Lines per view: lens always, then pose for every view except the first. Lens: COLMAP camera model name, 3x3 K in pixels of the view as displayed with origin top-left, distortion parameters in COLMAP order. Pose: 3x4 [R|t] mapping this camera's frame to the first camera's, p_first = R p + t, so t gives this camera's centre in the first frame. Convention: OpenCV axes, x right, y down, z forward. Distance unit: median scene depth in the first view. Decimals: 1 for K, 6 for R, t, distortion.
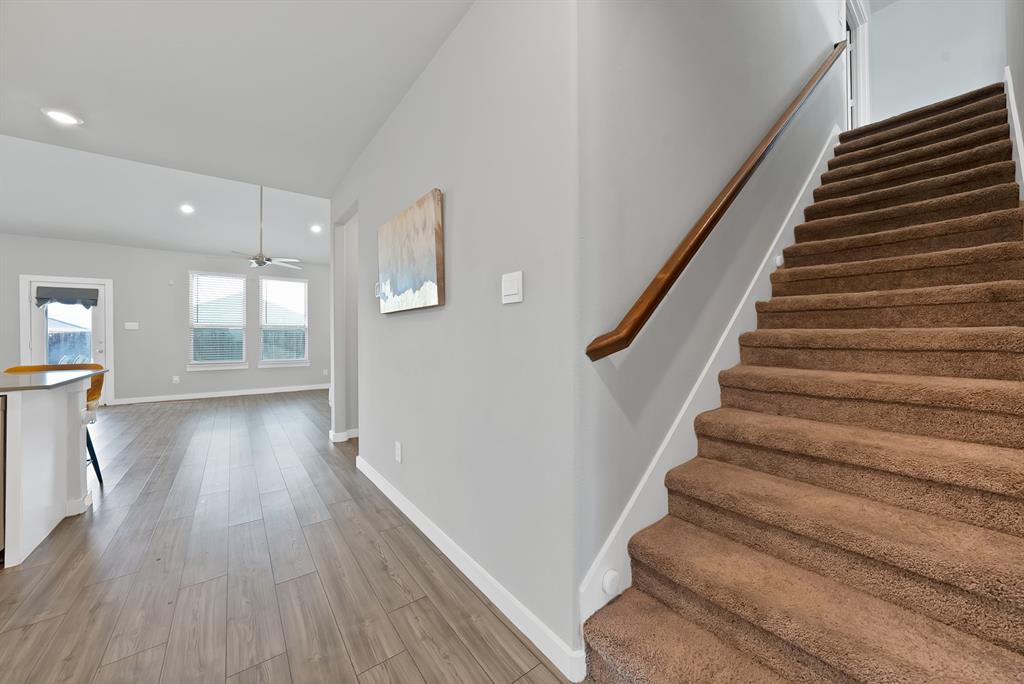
lens RADIAL K [[365.4, 0, 507.2], [0, 365.4, 333.9], [0, 0, 1]] dist [-0.015843, 0.000455]
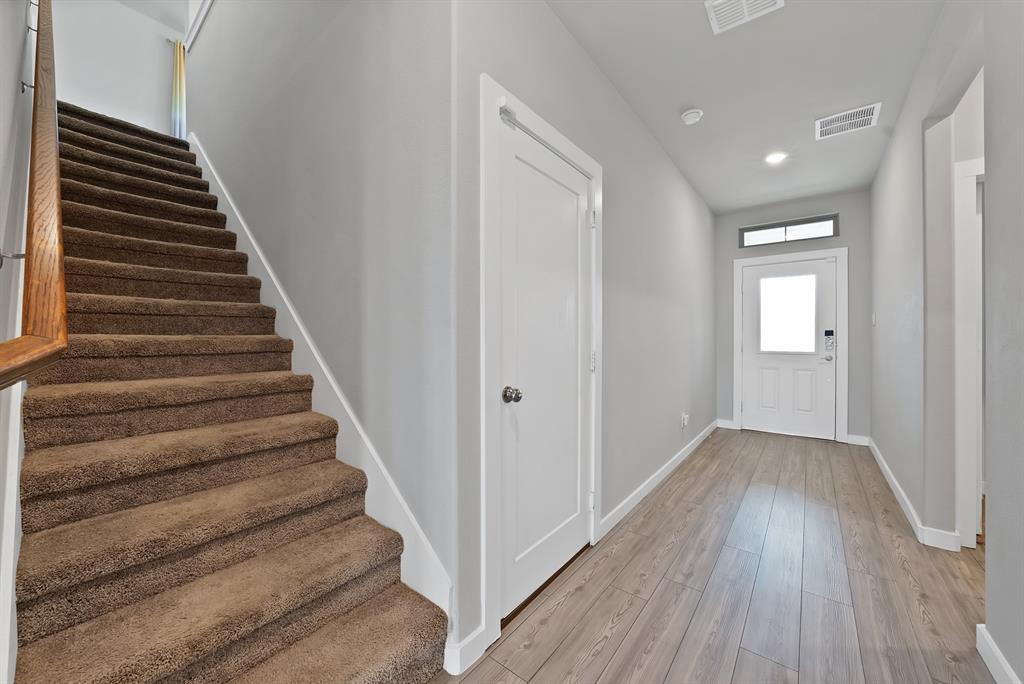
lens RADIAL K [[368.9, 0, 516.7], [0, 368.9, 338.3], [0, 0, 1]] dist [-0.017441, 0.000130]
pose [[-0.249371, 0.002465, 0.968405, -0.331321], [-0.001706, 0.999994, -0.002984, -0.004656], [-0.968407, -0.002396, -0.249365, 0.379742]]
